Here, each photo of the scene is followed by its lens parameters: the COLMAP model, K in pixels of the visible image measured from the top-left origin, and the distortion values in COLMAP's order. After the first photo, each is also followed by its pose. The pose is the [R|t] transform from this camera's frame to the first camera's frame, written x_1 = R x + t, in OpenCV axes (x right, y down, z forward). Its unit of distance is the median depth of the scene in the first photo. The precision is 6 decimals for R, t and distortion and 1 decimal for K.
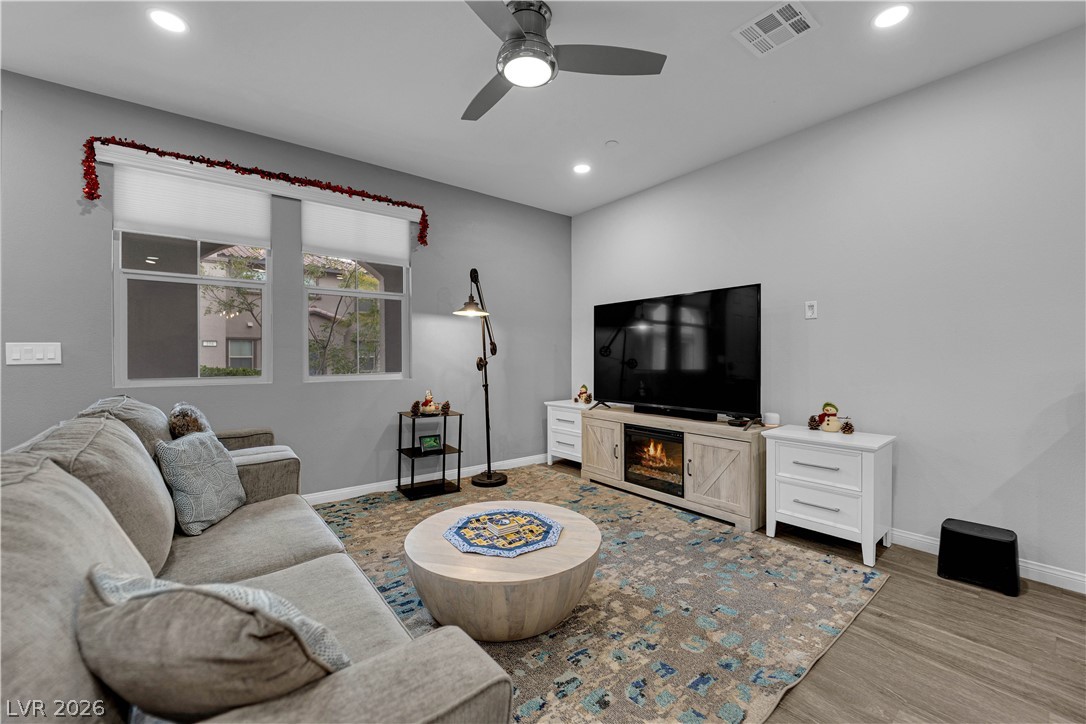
lens RADIAL K [[434.6, 0, 546.0], [0, 434.6, 356.8], [0, 0, 1]] dist [-0.009450, -0.004329]
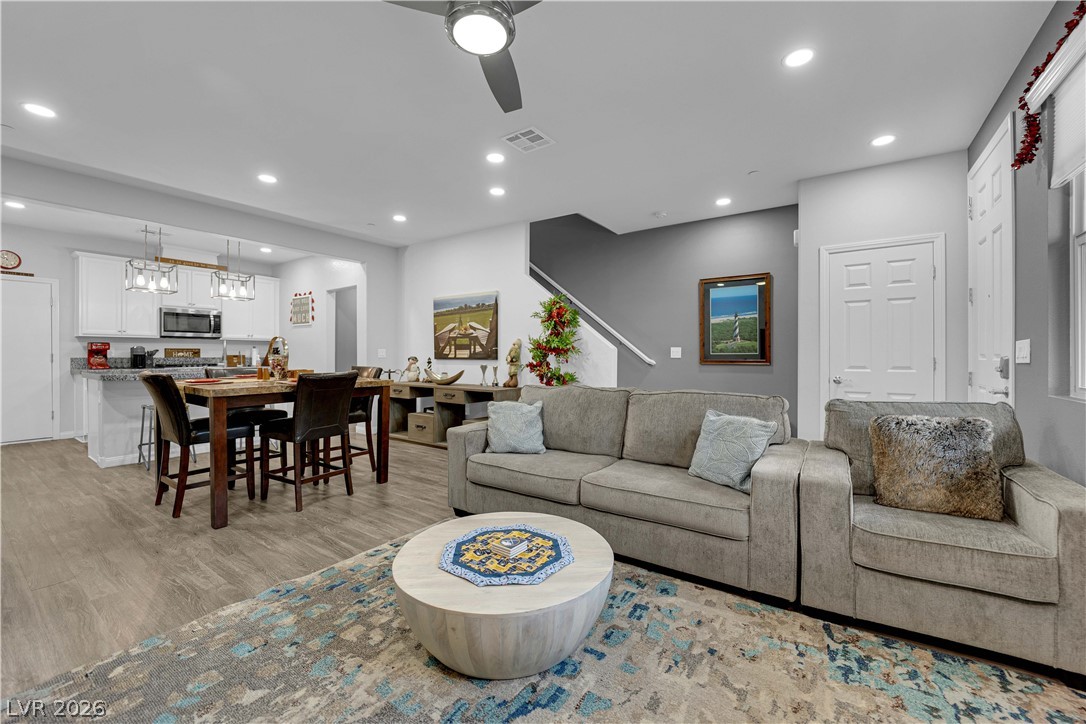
lens RADIAL K [[434.6, 0, 545.6], [0, 434.6, 357.0], [0, 0, 1]] dist [-0.009450, -0.004329]
pose [[-0.954279, -0.000064, -0.298919, 0.063270], [-0.001696, 0.999985, 0.005199, 0.000090], [0.298914, 0.005468, -0.954264, 1.261298]]
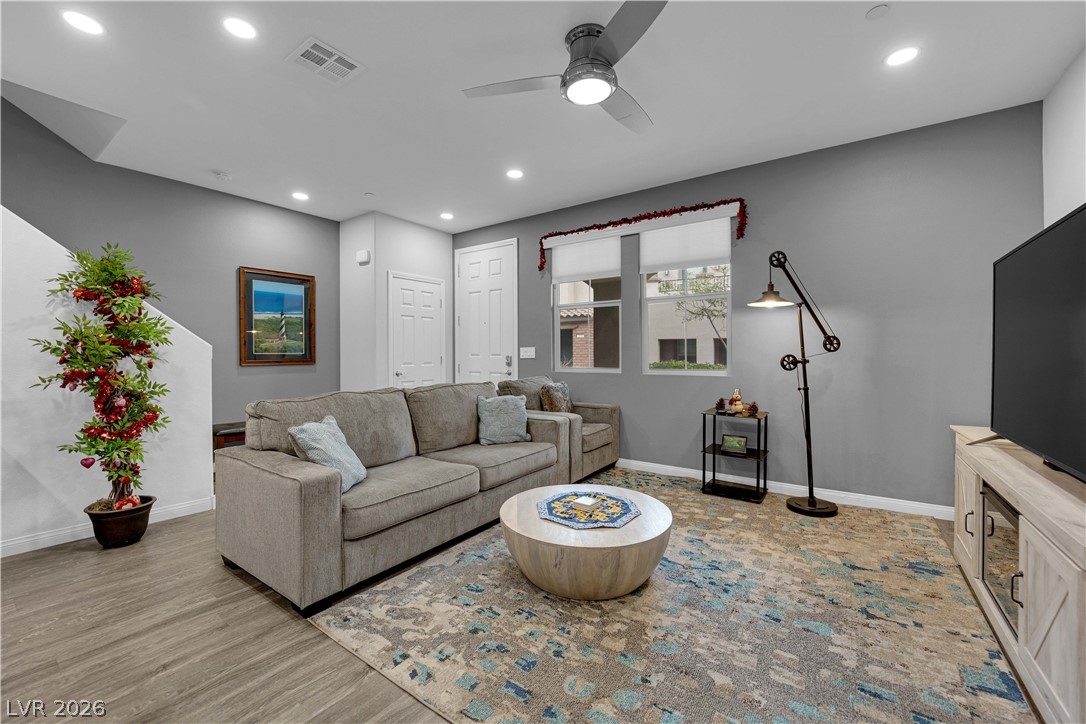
lens RADIAL K [[434.6, 0, 544.4], [0, 434.6, 356.9], [0, 0, 1]] dist [-0.009450, -0.004329]
pose [[0.284607, 0.004263, -0.958635, 0.644867], [0.002095, 0.999985, 0.005069, 0.000934], [0.958642, -0.003451, 0.284594, 0.388411]]
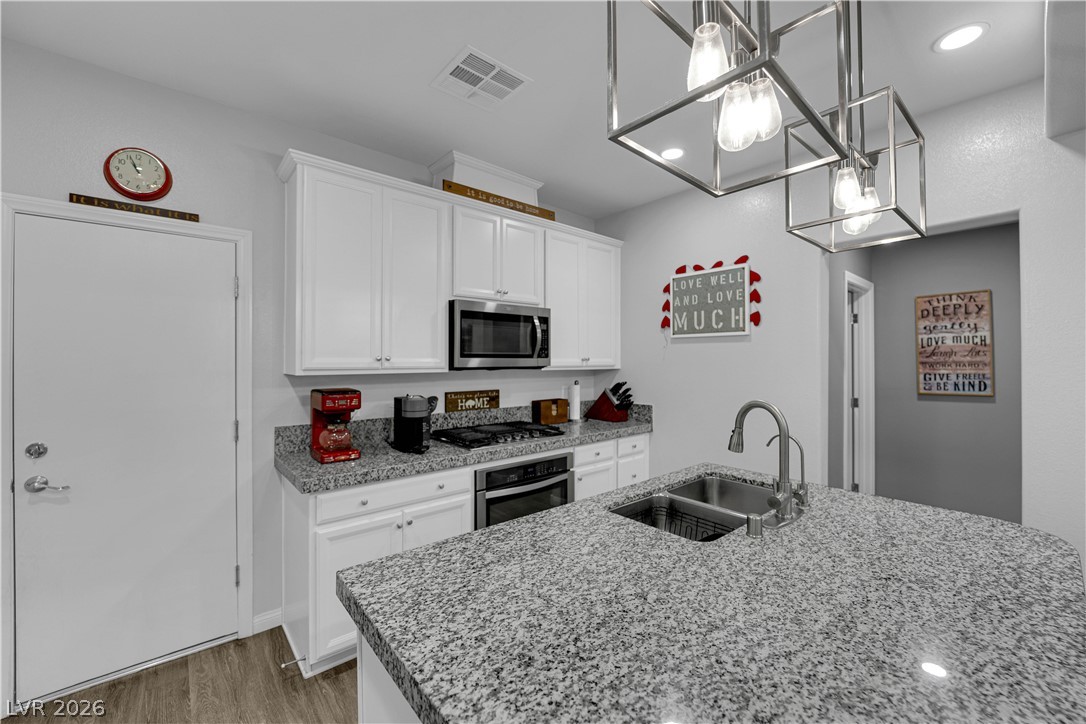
lens RADIAL K [[434.6, 0, 546.7], [0, 434.6, 357.4], [0, 0, 1]] dist [-0.009450, -0.004329]
pose [[-0.998679, 0.000363, -0.051380, 1.060227], [0.000714, 0.999977, -0.006810, -0.101477], [0.051376, -0.006838, -0.998656, -0.371102]]
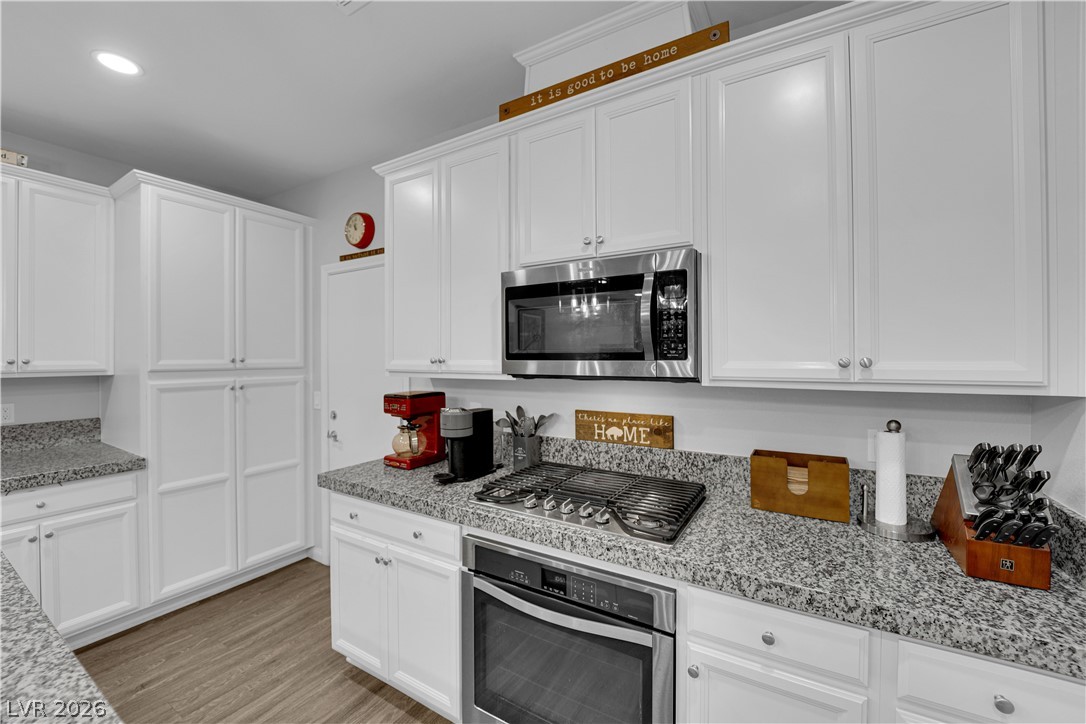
lens RADIAL K [[434.6, 0, 545.0], [0, 434.6, 358.3], [0, 0, 1]] dist [-0.009450, -0.004329]
pose [[-0.356845, -0.000640, 0.934163, 0.632029], [0.001405, 0.999998, 0.001222, -0.108977], [-0.934163, 0.001748, -0.356843, -1.082997]]
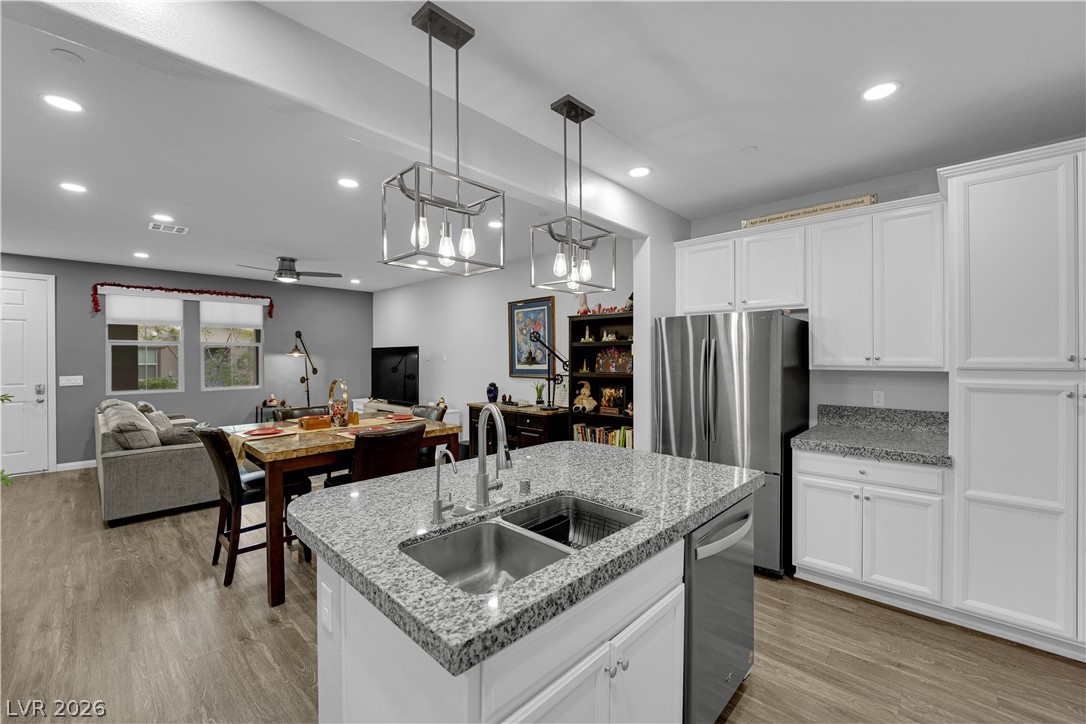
lens RADIAL K [[434.6, 0, 546.2], [0, 434.6, 357.5], [0, 0, 1]] dist [-0.009450, -0.004329]
pose [[0.988625, -0.002376, 0.150384, 0.784295], [0.001910, 0.999993, 0.003246, -0.109436], [-0.150391, -0.002921, 0.988622, -1.324953]]
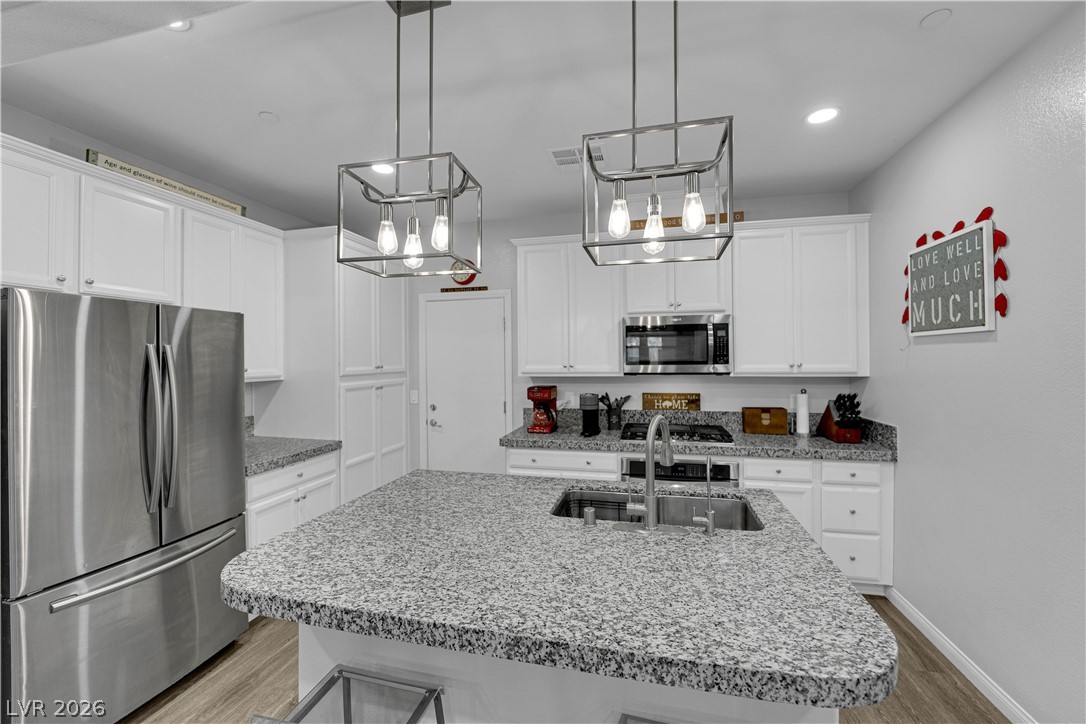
lens RADIAL K [[434.6, 0, 544.6], [0, 434.6, 357.1], [0, 0, 1]] dist [-0.009450, -0.004329]
pose [[-0.623149, 0.008288, 0.782059, 0.486427], [0.008118, 0.999959, -0.004129, -0.122686], [-0.782061, 0.003776, -0.623191, -0.429891]]
